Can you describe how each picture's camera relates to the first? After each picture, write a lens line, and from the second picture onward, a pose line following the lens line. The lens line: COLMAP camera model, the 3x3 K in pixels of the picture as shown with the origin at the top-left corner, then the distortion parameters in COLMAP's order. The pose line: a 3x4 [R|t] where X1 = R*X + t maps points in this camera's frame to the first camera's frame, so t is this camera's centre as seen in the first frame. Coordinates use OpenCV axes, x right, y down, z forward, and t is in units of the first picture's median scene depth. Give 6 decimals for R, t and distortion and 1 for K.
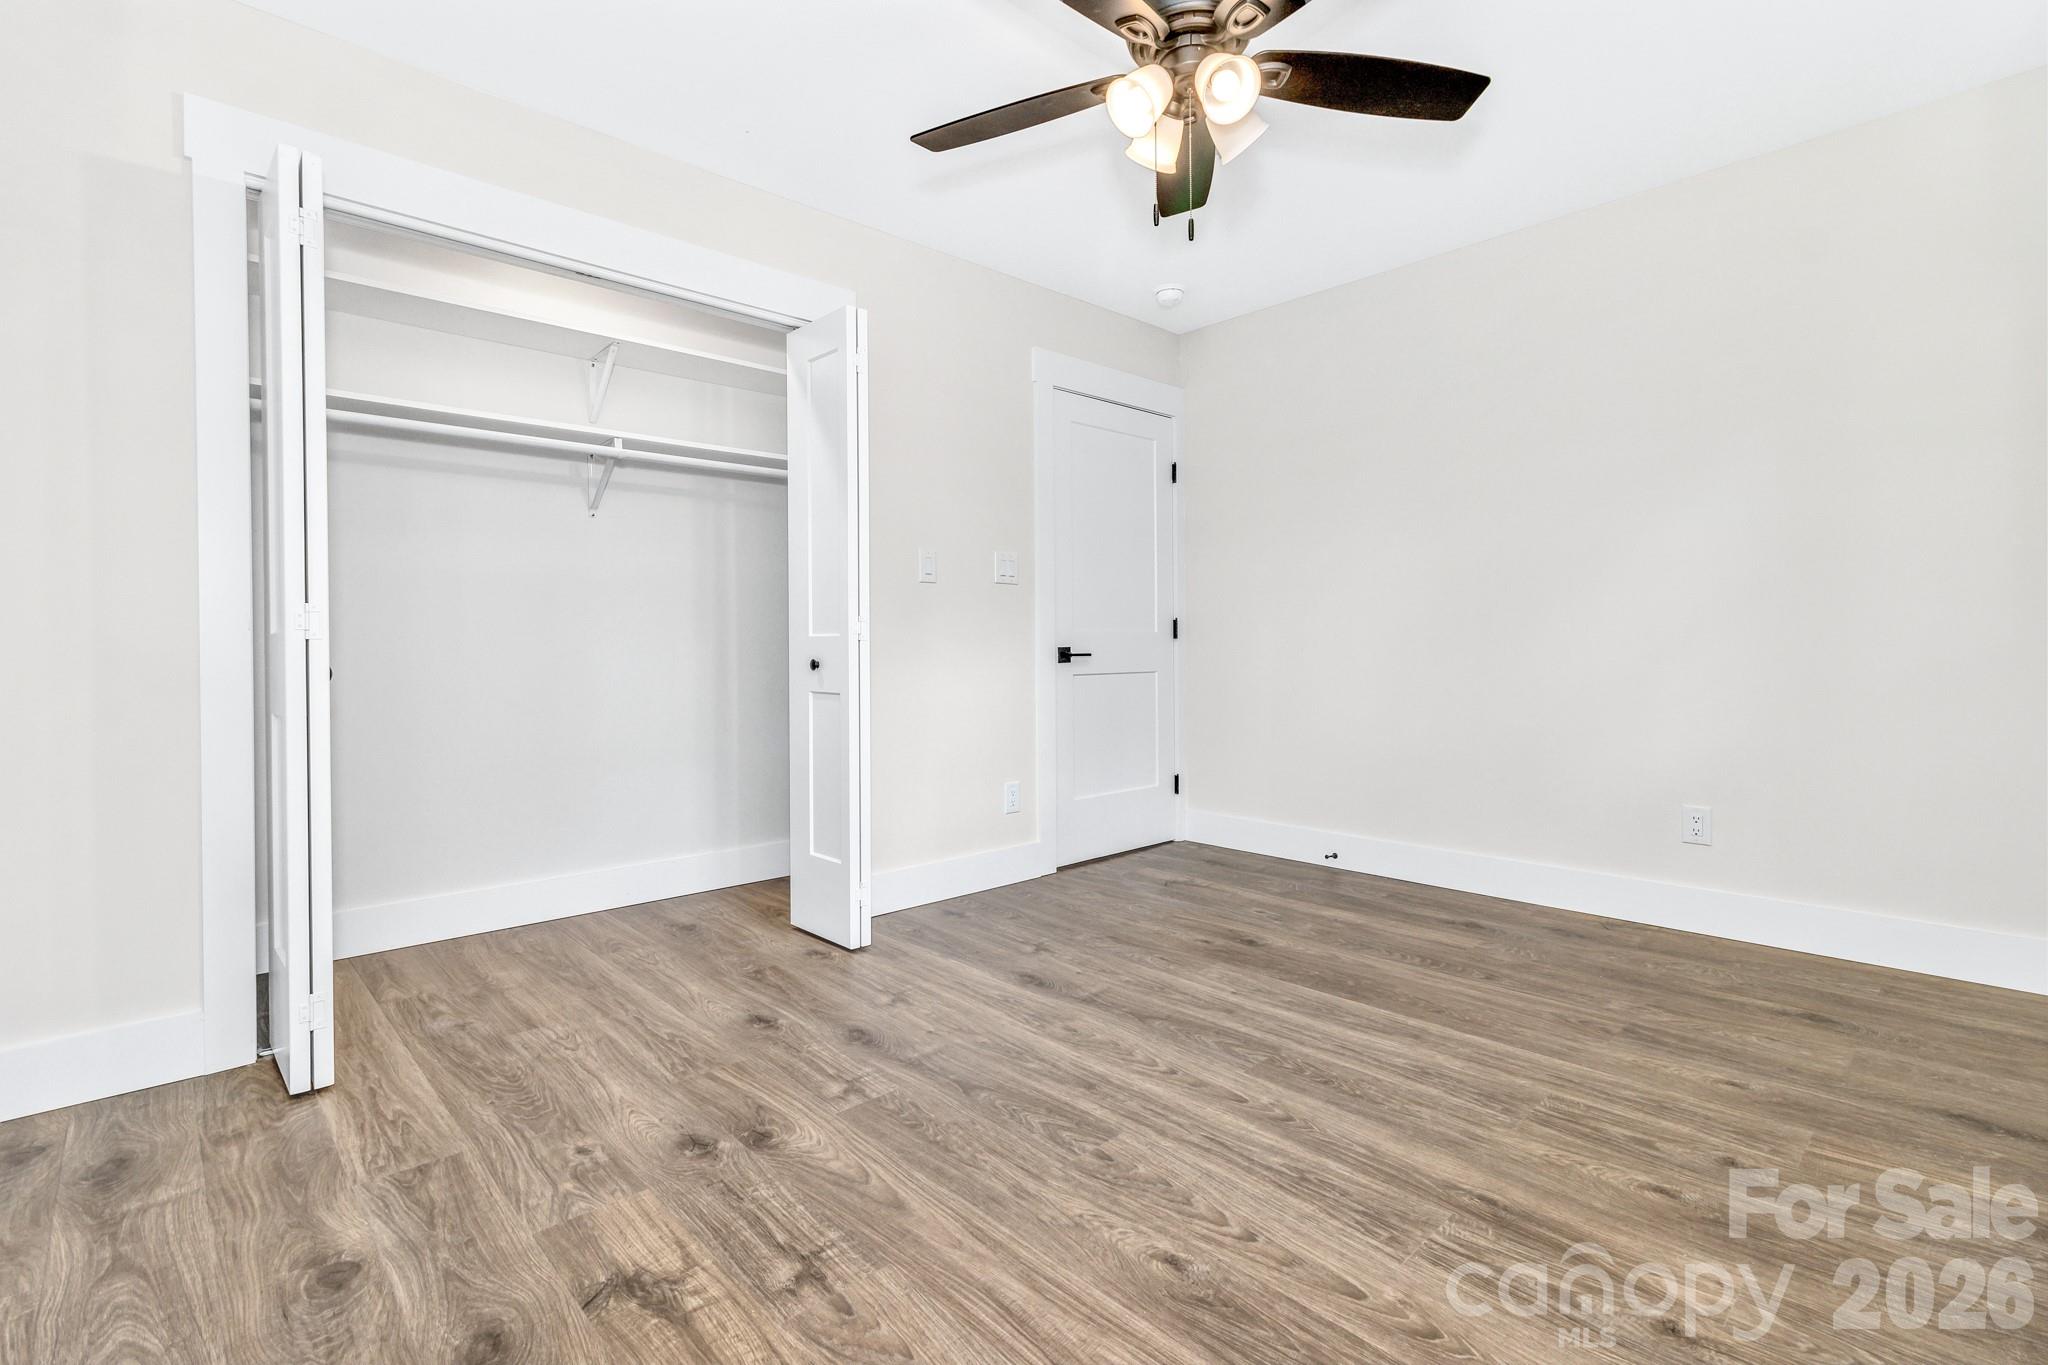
lens RADIAL K [[942.7, 0, 1028.8], [0, 942.7, 656.0], [0, 0, 1]] dist [0.001360, 0.000590]
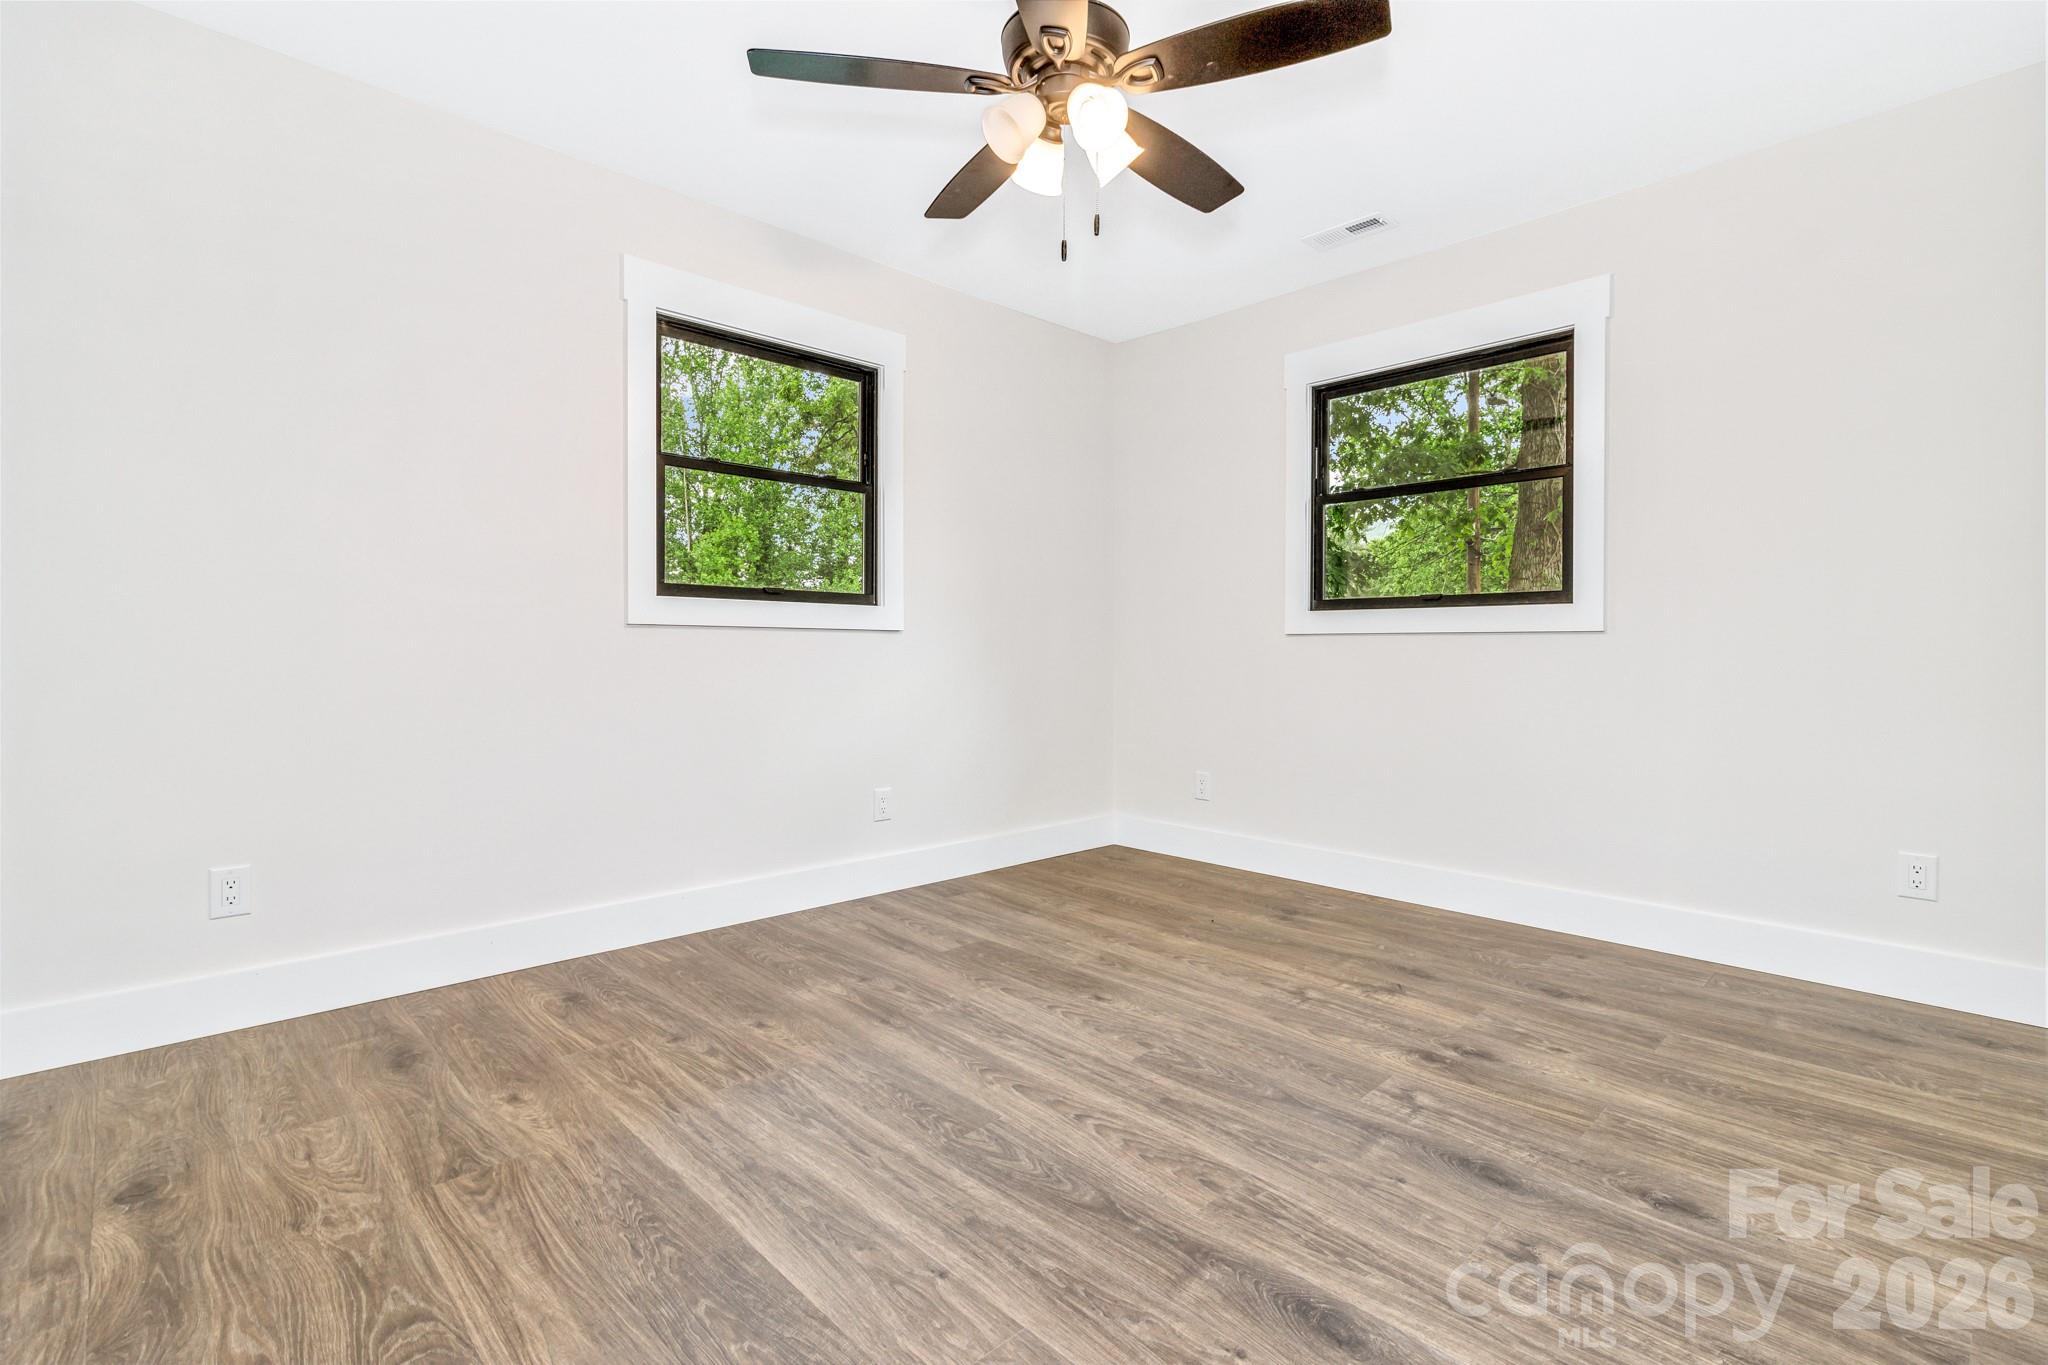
lens RADIAL K [[942.7, 0, 1028.8], [0, 942.7, 656.0], [0, 0, 1]] dist [0.001360, 0.000590]
pose [[-0.999867, 0.005184, -0.015462, 0.214514], [0.004948, 0.999872, 0.015220, -0.019836], [0.015539, 0.015141, -0.999765, 1.920072]]
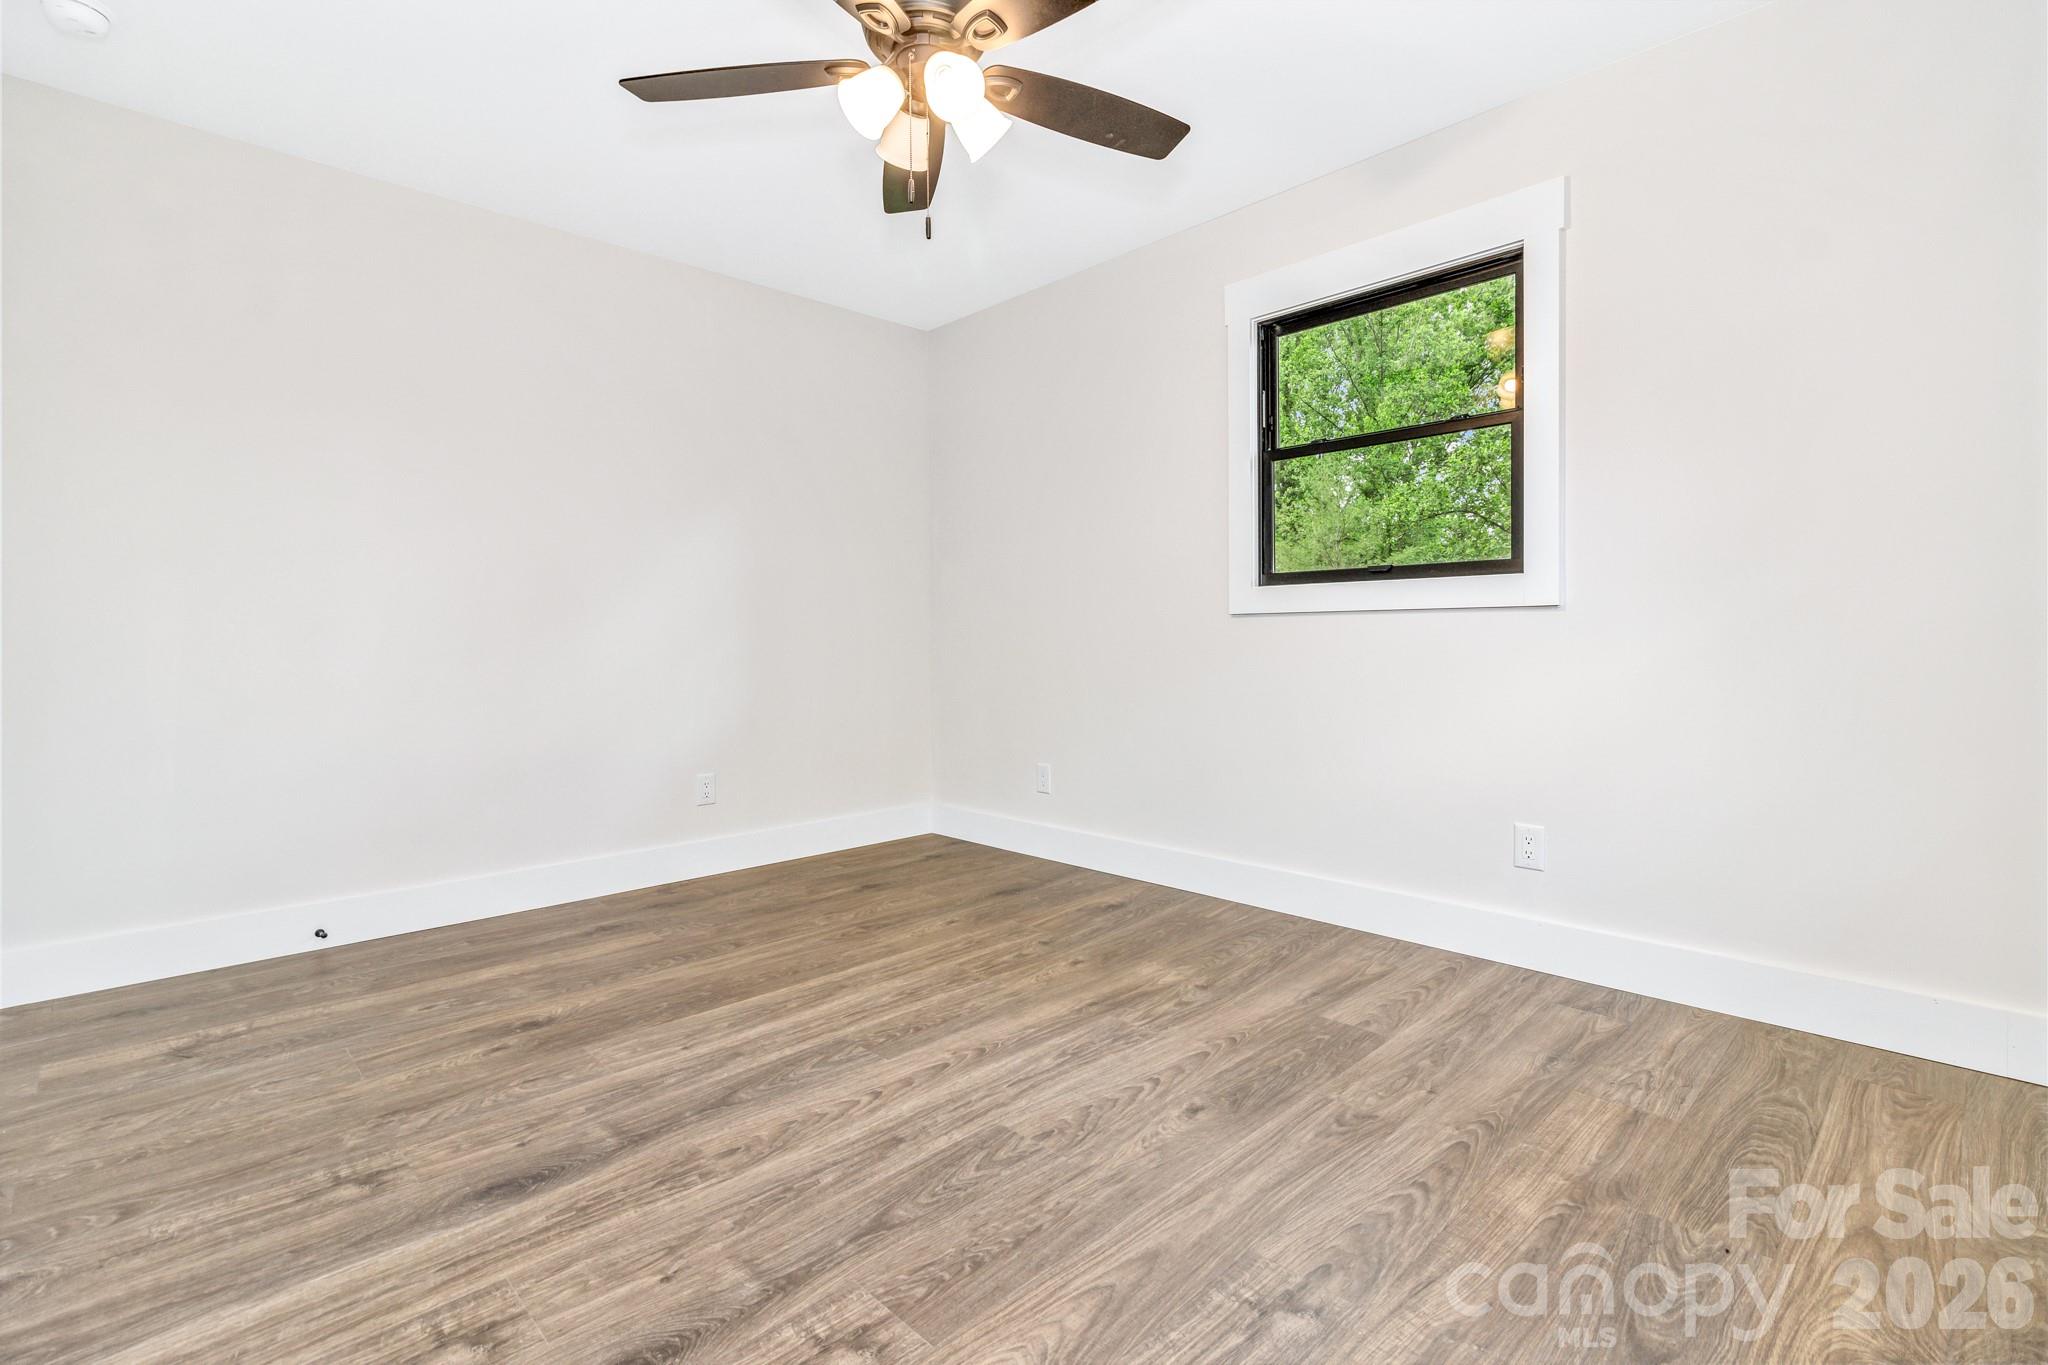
lens RADIAL K [[942.7, 0, 1028.8], [0, 942.7, 656.0], [0, 0, 1]] dist [0.001360, 0.000590]
pose [[-0.018181, -0.009103, 0.999793, -0.792696], [0.018972, 0.999775, 0.009448, -0.000998], [-0.999655, 0.019140, -0.018004, 0.862660]]
